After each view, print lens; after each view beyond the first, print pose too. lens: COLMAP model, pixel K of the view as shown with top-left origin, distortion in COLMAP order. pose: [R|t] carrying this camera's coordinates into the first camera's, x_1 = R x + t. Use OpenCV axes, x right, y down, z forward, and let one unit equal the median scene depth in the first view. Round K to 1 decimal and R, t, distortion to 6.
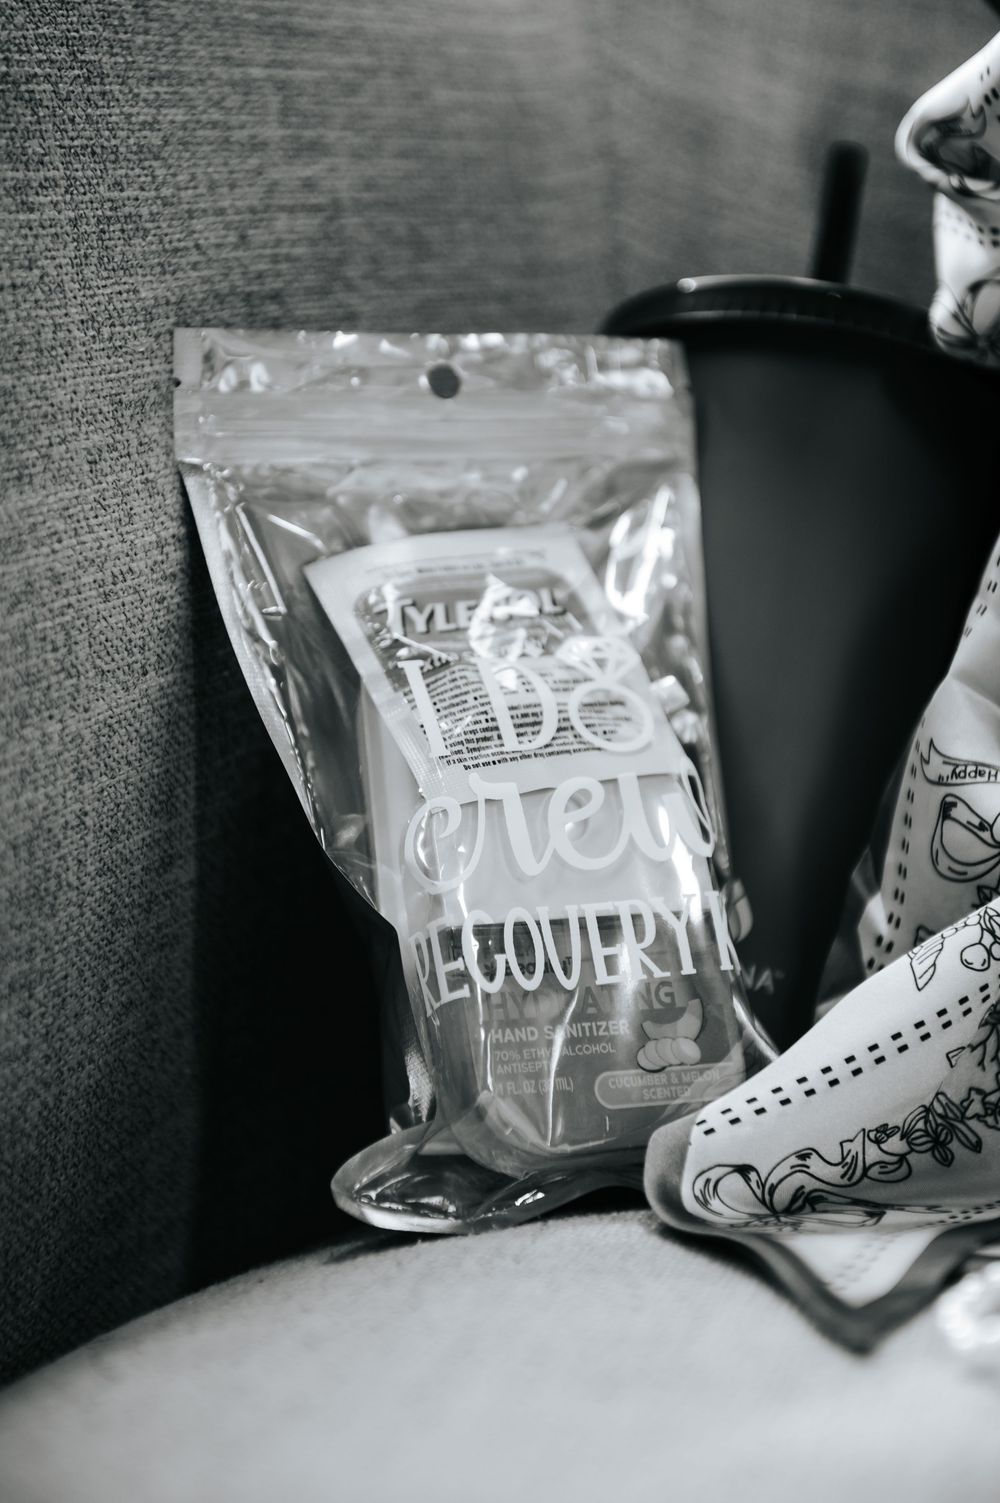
lens RADIAL K [[2805.9, 0, 495.1], [0, 2805.9, 753.0], [0, 0, 1]] dist [0.119566, 0.000000]
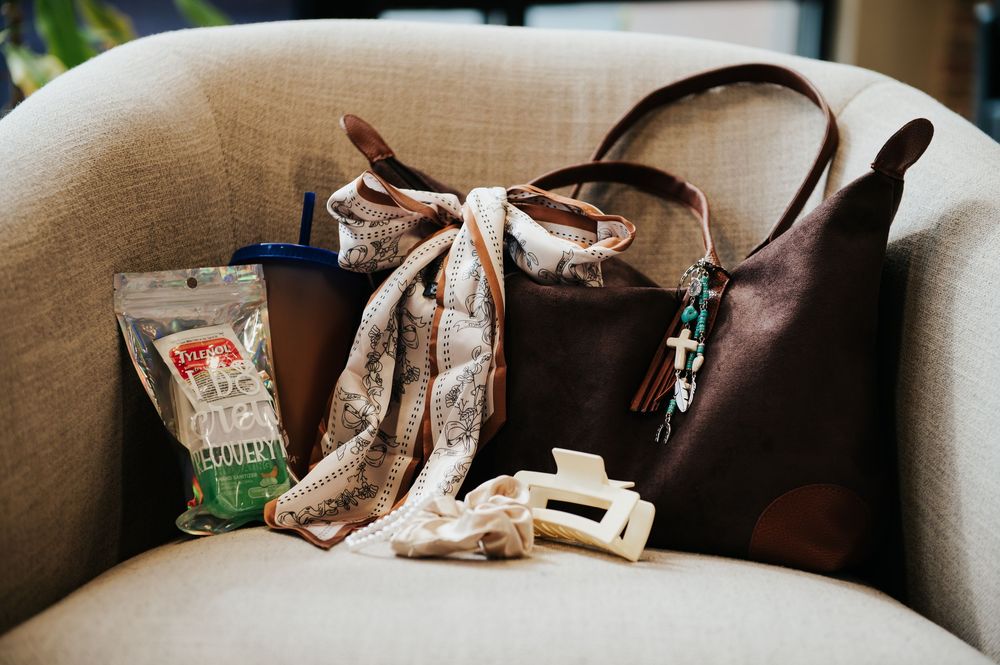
lens RADIAL K [[1866.9, 0, 498.0], [0, 1866.9, 332.9], [0, 0, 1]] dist [0.119566, 0.000000]
pose [[0.972382, -0.027324, 0.231791, -0.188409], [0.023045, 0.999511, 0.021148, -0.116539], [-0.232255, -0.015222, 0.972536, -1.279157]]
